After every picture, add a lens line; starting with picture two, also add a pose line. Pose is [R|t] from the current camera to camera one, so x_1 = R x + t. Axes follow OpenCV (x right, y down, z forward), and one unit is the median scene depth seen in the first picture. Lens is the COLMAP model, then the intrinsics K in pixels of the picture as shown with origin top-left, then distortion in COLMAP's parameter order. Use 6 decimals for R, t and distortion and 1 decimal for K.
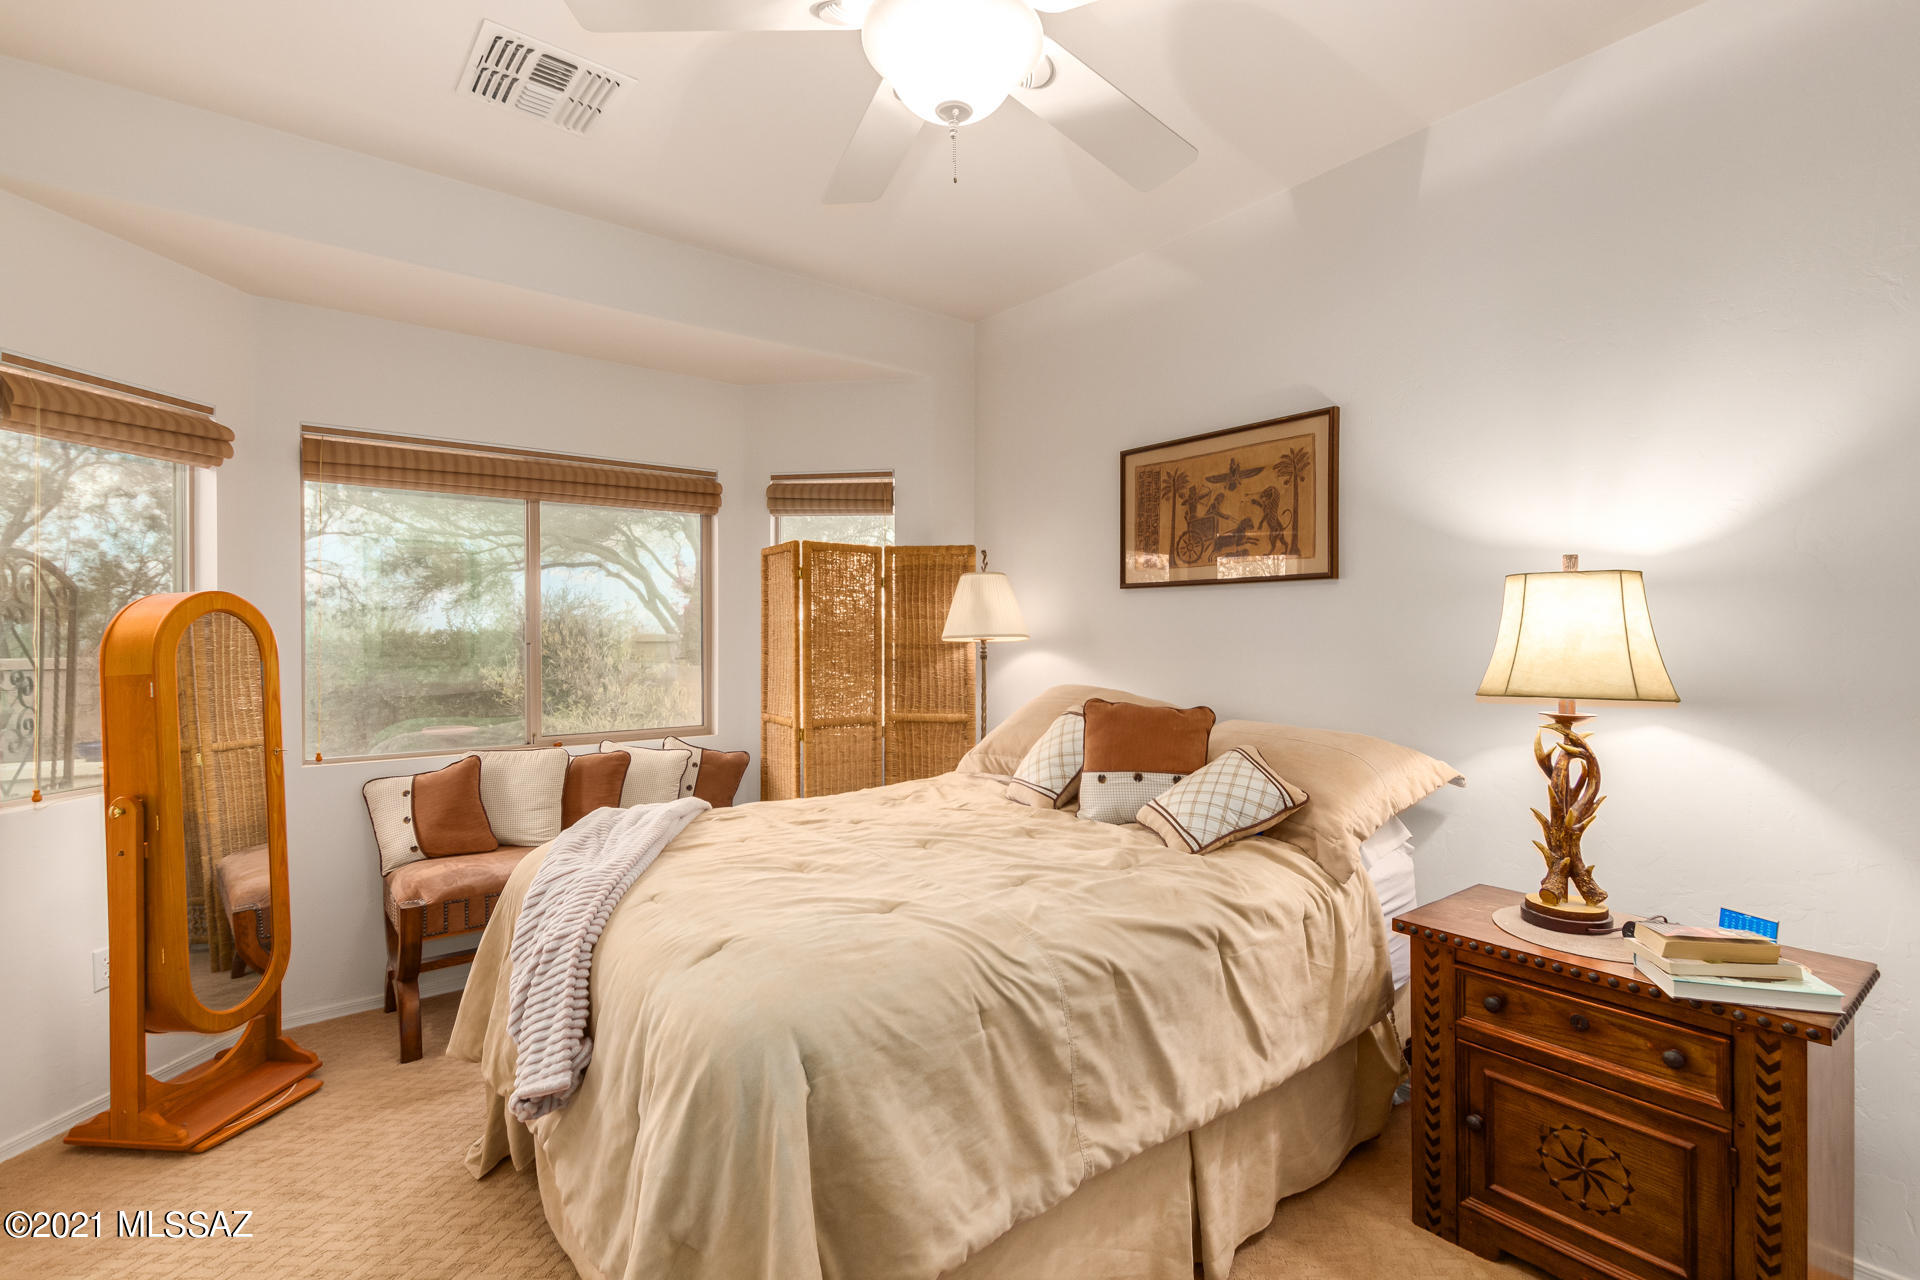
lens RADIAL K [[896.2, 0, 952.3], [0, 896.2, 628.4], [0, 0, 1]] dist [0.002342, 0.003414]
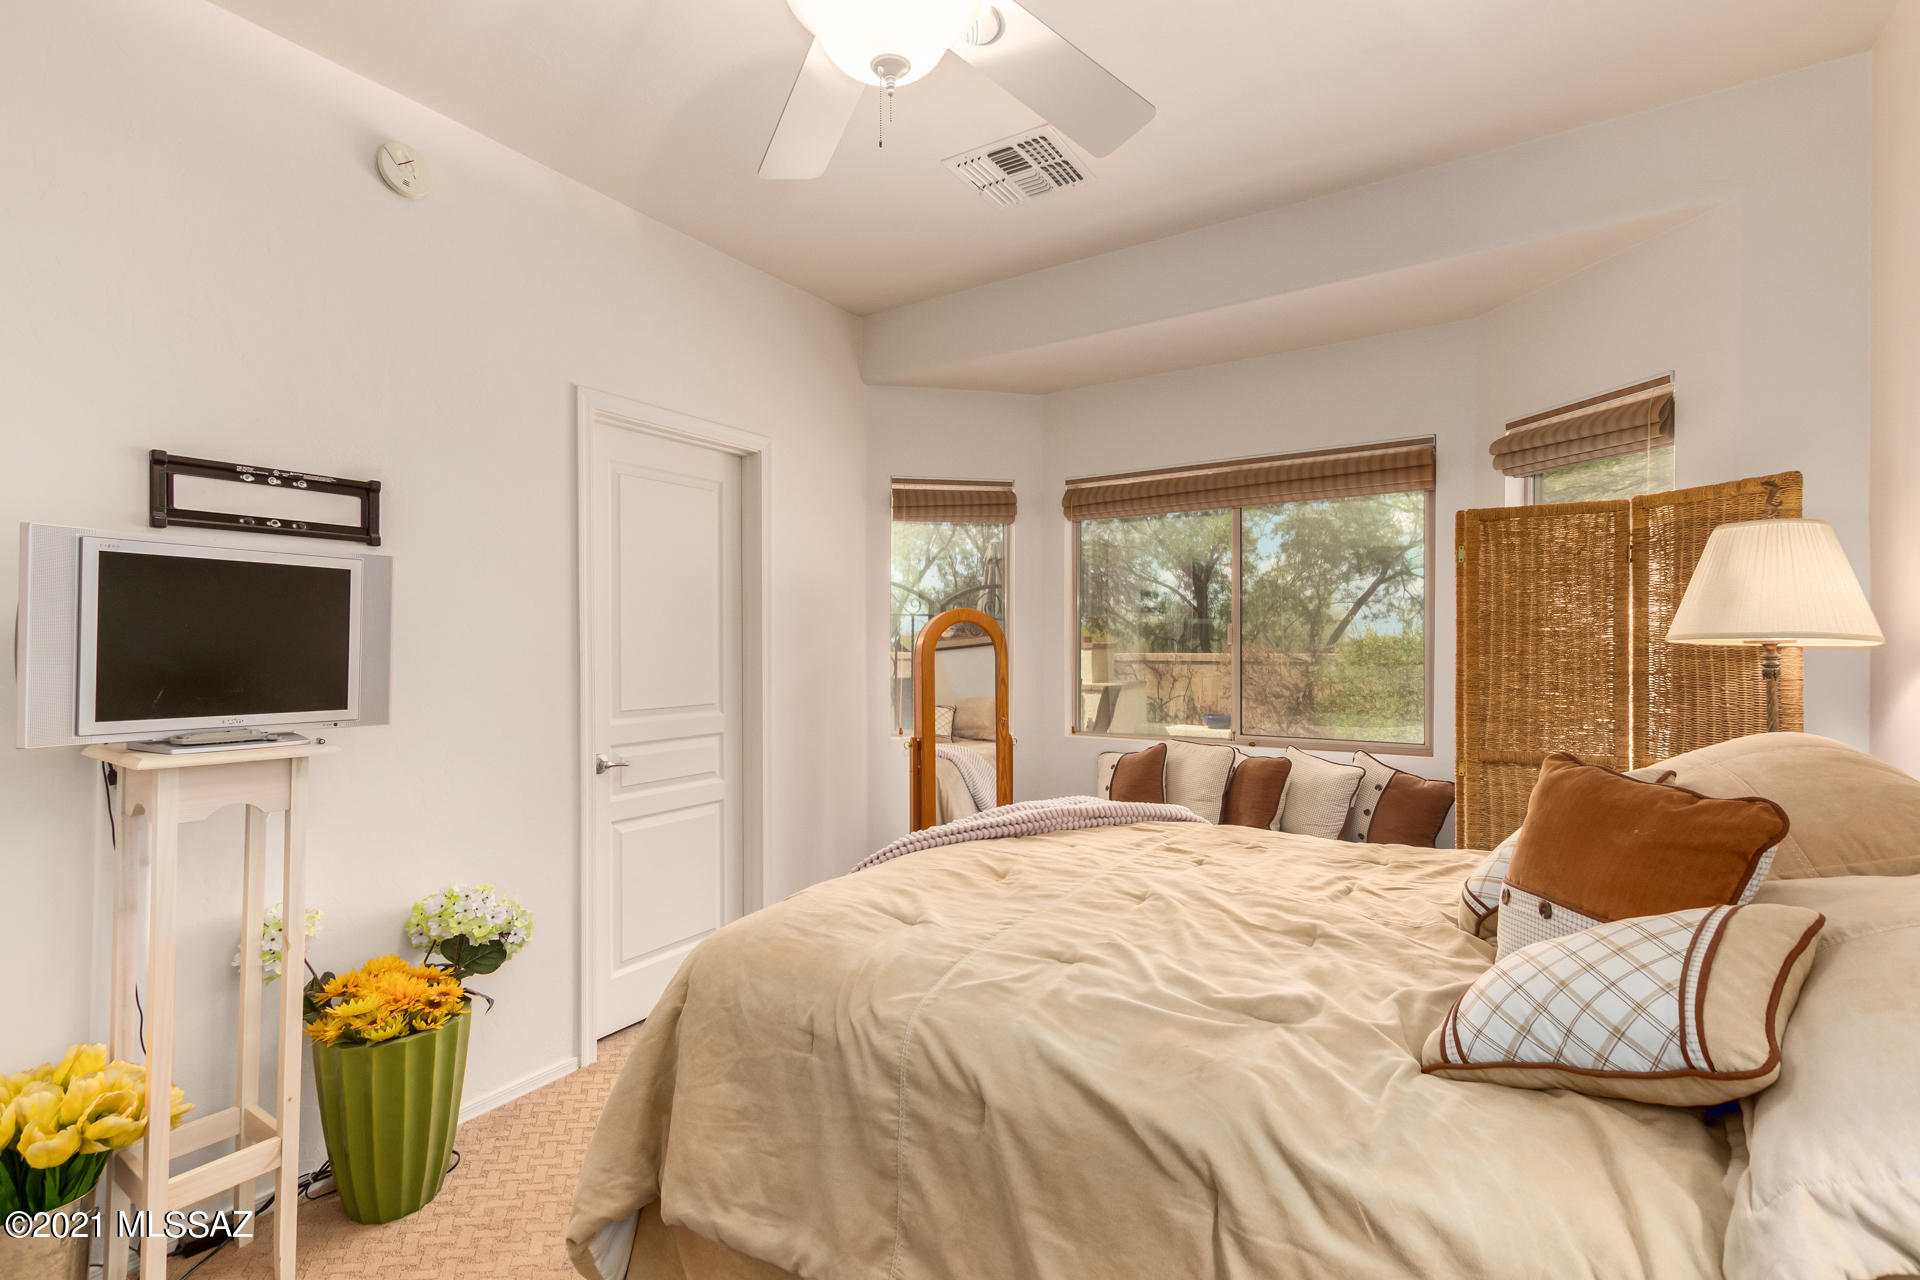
lens RADIAL K [[896.2, 0, 956.2], [0, 896.2, 633.1], [0, 0, 1]] dist [0.002342, 0.003414]
pose [[0.307826, -0.006376, -0.951421, 0.596008], [0.011375, 0.999931, -0.003021, 0.003693], [0.951375, -0.009893, 0.307877, 0.517380]]
